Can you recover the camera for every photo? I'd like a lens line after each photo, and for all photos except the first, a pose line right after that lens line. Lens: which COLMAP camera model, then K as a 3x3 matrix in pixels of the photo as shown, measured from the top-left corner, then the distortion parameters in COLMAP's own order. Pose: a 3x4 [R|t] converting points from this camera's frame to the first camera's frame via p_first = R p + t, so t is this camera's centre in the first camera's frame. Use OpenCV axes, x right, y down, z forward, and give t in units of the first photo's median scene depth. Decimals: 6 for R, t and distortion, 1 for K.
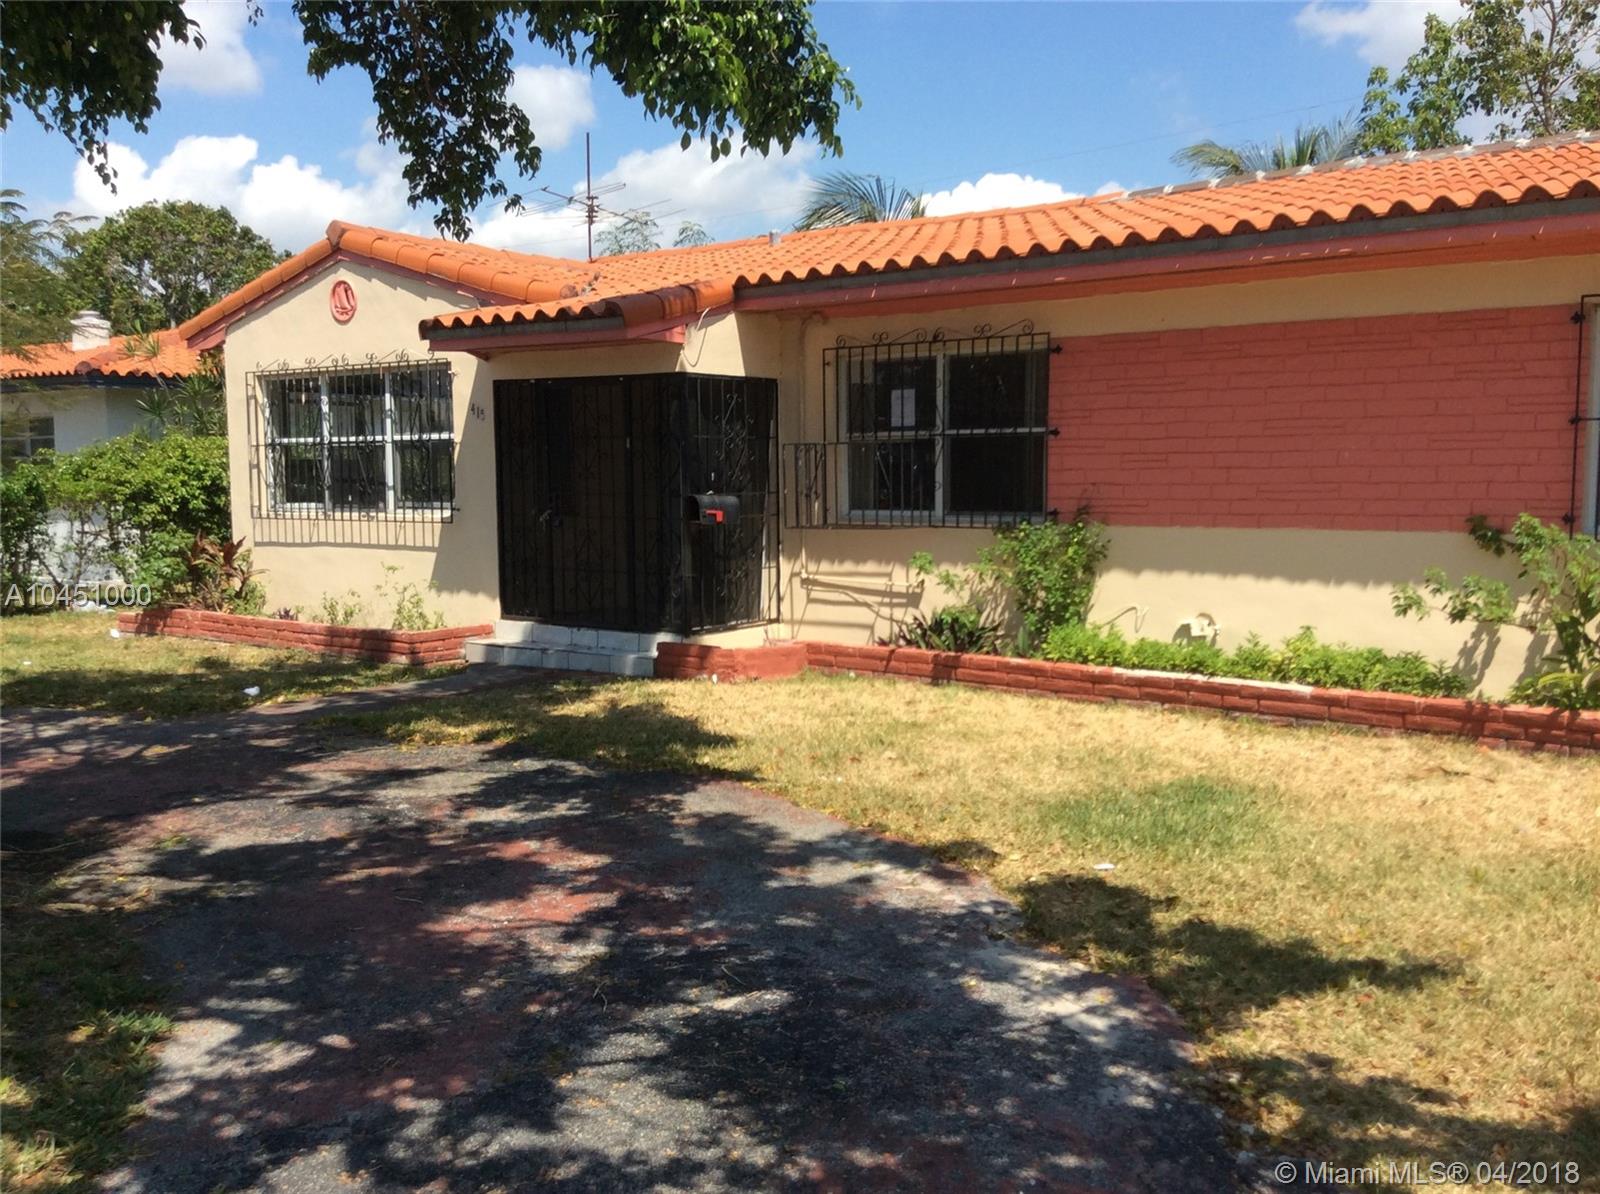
lens RADIAL K [[1479.6, 0, 806.7], [0, 1479.6, 591.6], [0, 0, 1]] dist [0.200700, -0.433306]
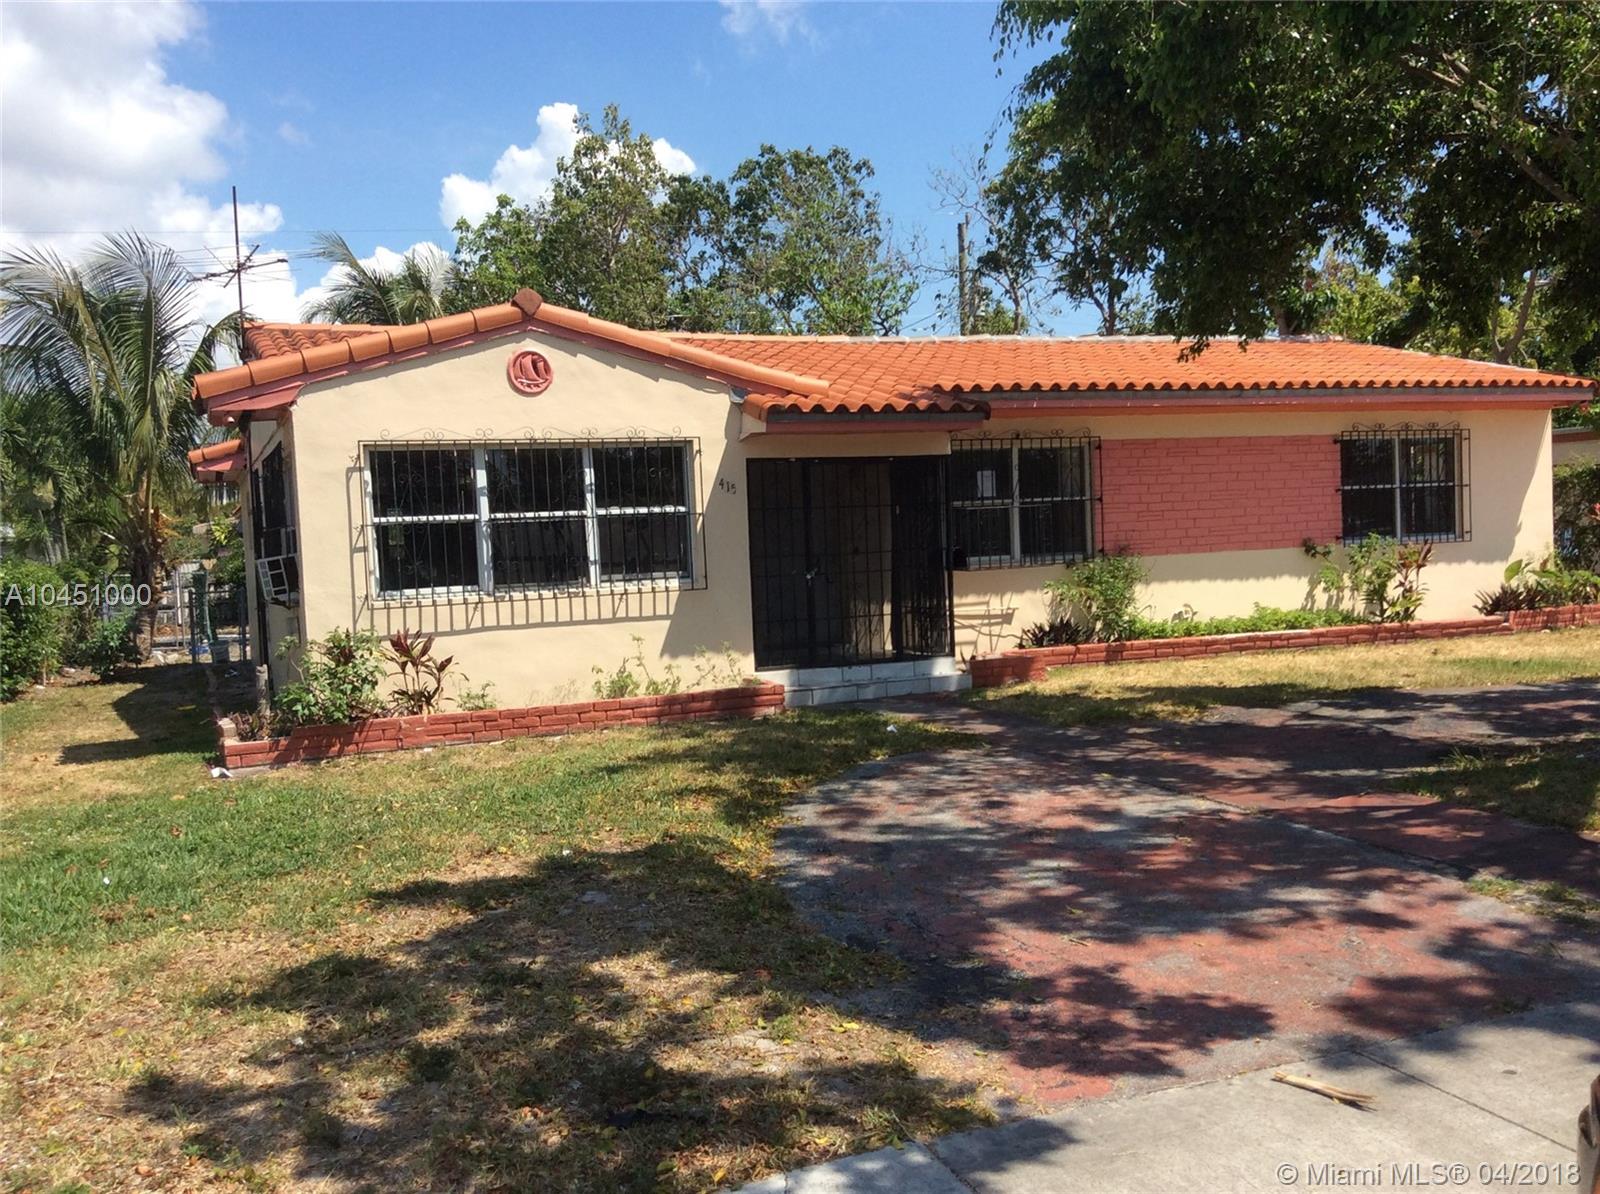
lens RADIAL K [[1479.6, 0, 806.7], [0, 1479.6, 591.6], [0, 0, 1]] dist [0.200700, -0.433306]
pose [[0.498646, -0.051396, 0.865281, -1.194602], [0.111137, 0.993792, -0.005017, -0.032704], [-0.859652, 0.098666, 0.501262, 0.433191]]
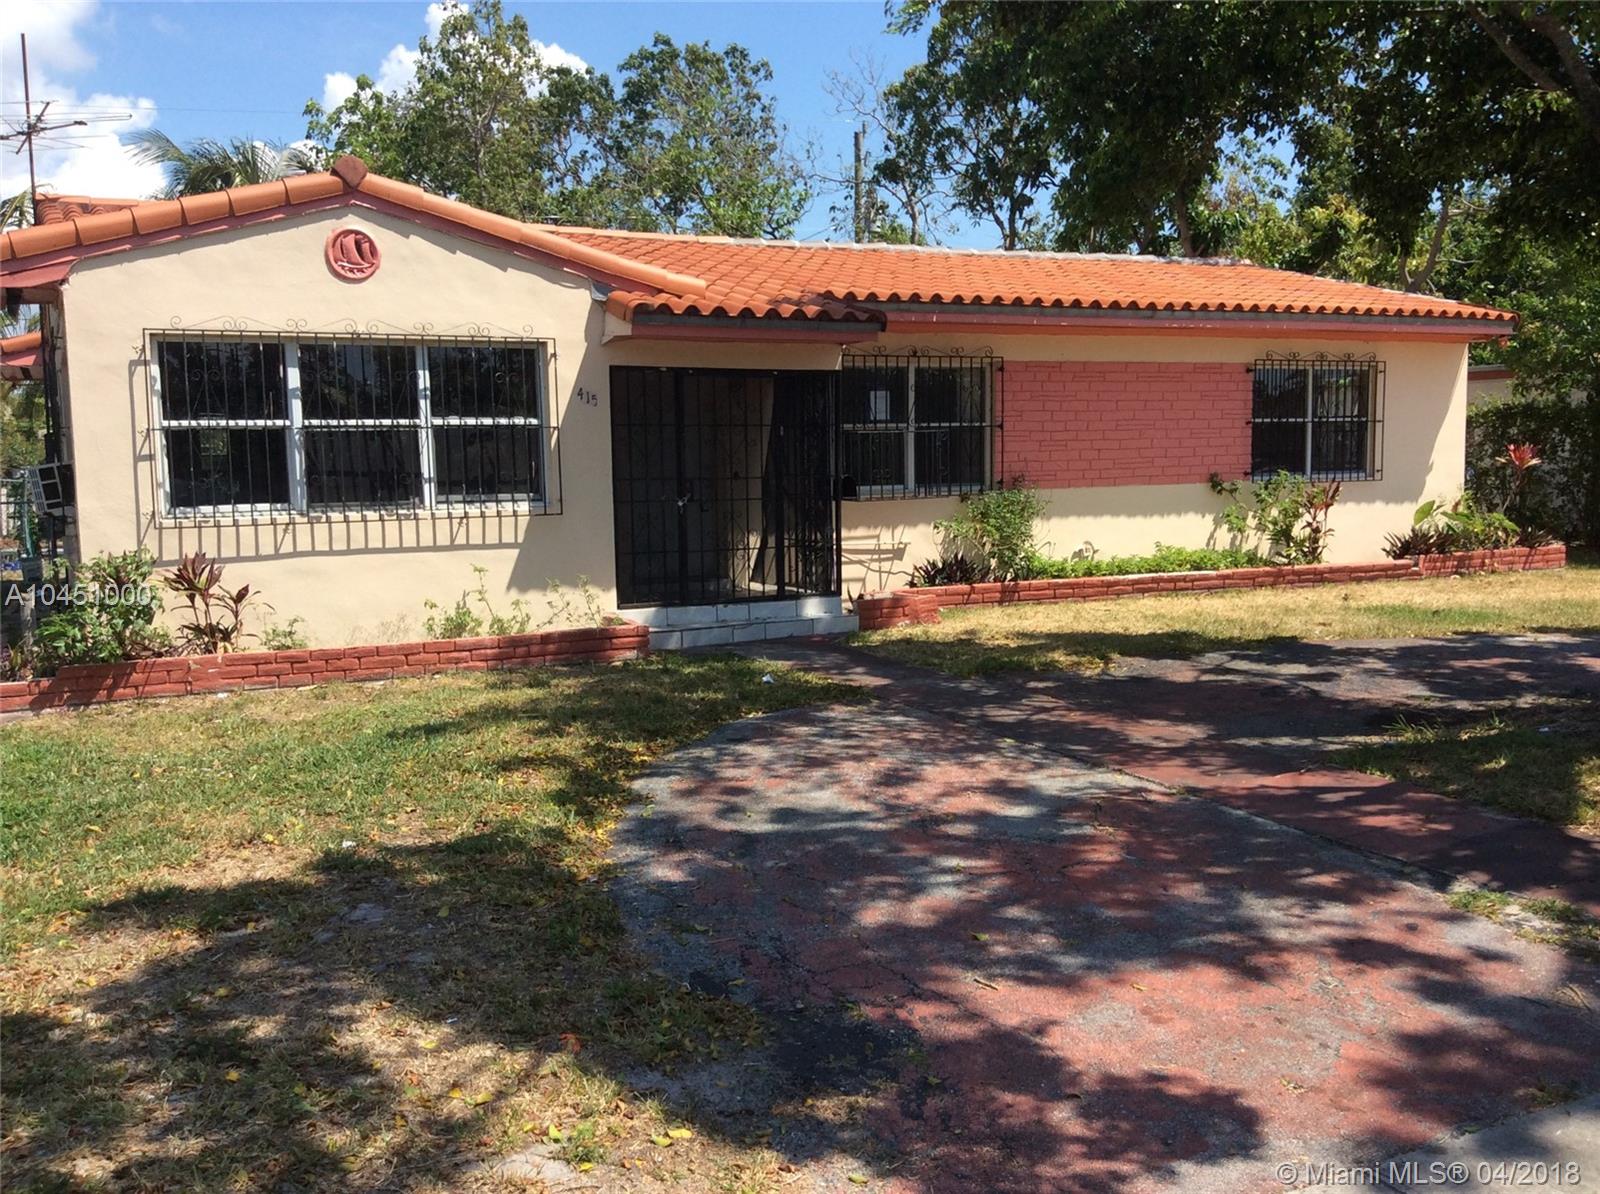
lens RADIAL K [[1472.2, 0, 807.7], [0, 1472.2, 620.2], [0, 0, 1]] dist [0.152543, -0.334016]
pose [[0.433134, -0.103311, 0.895389, -1.076294], [0.088764, 0.993470, 0.071689, -0.034892], [-0.896948, 0.048427, 0.439476, 0.485897]]
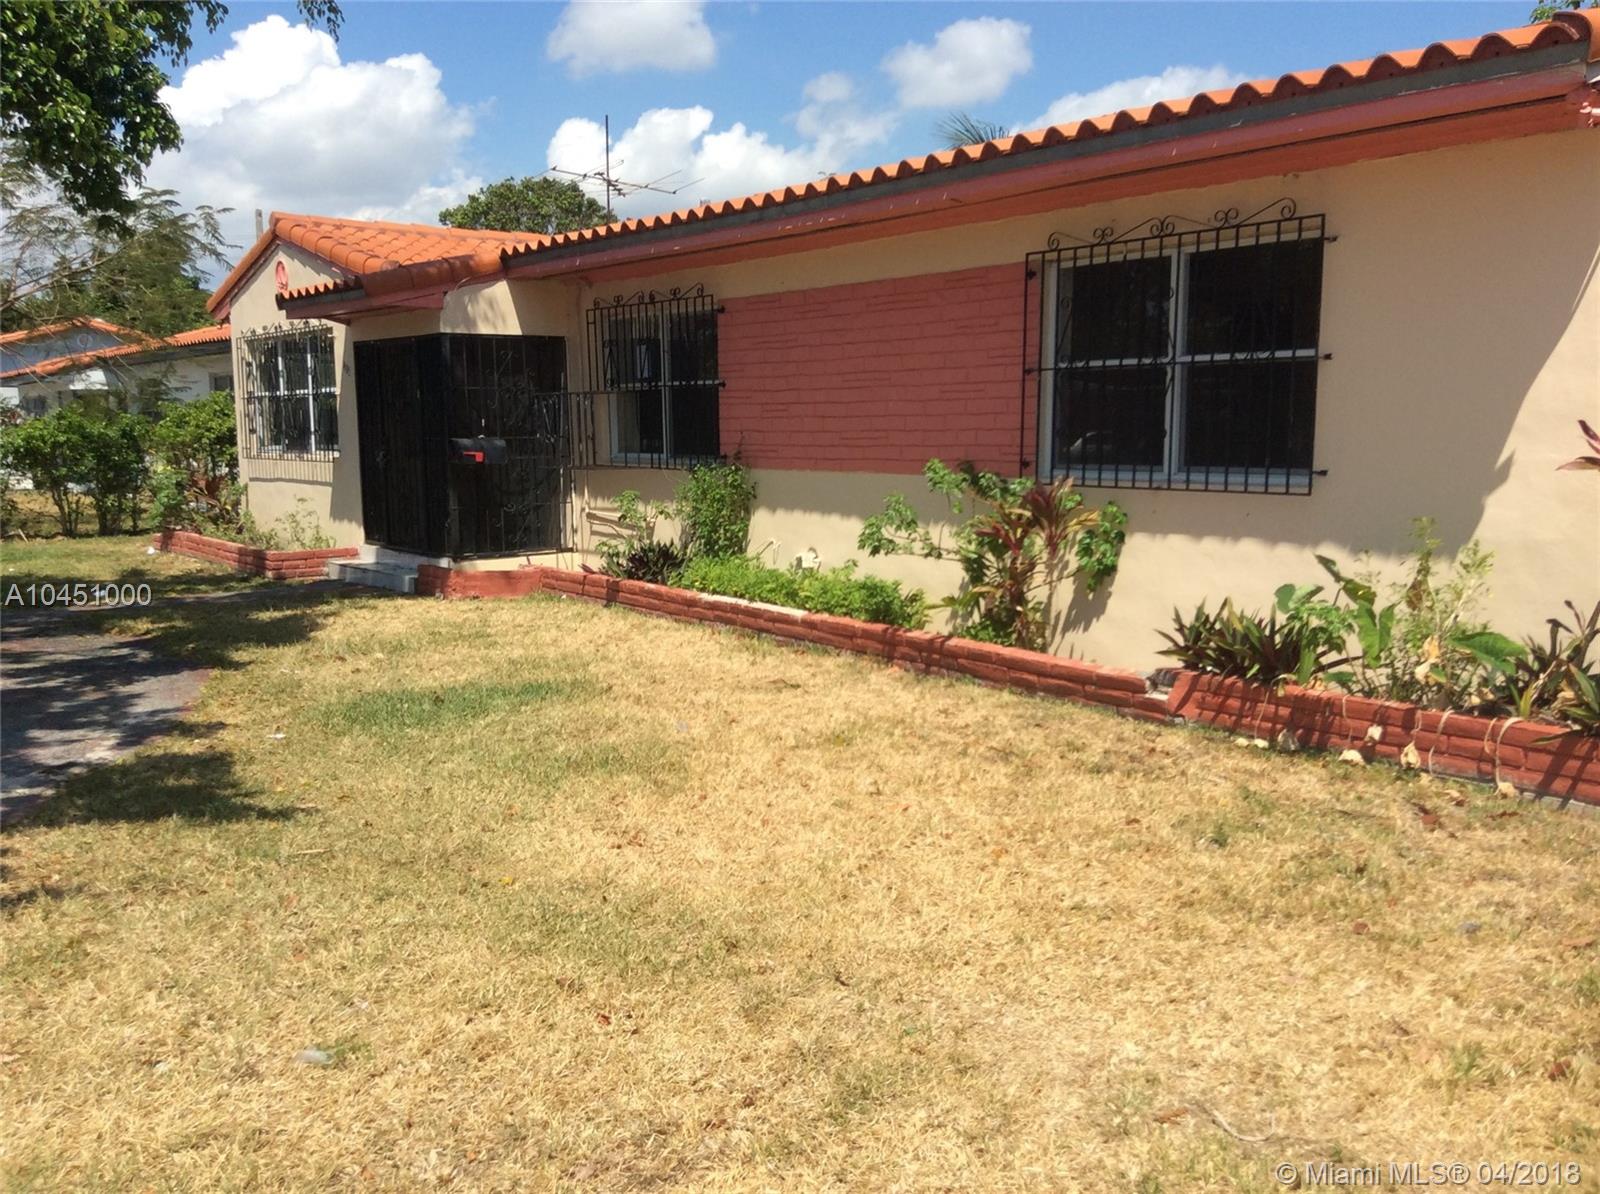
lens RADIAL K [[1424.3, 0, 800.0], [0, 1424.3, 597.0], [0, 0, 1]] dist [0.141228, -0.349655]
pose [[0.967156, 0.026764, -0.252772, 0.438712], [-0.015139, 0.998741, 0.047827, 0.000629], [0.253734, -0.042429, 0.966343, -0.025194]]
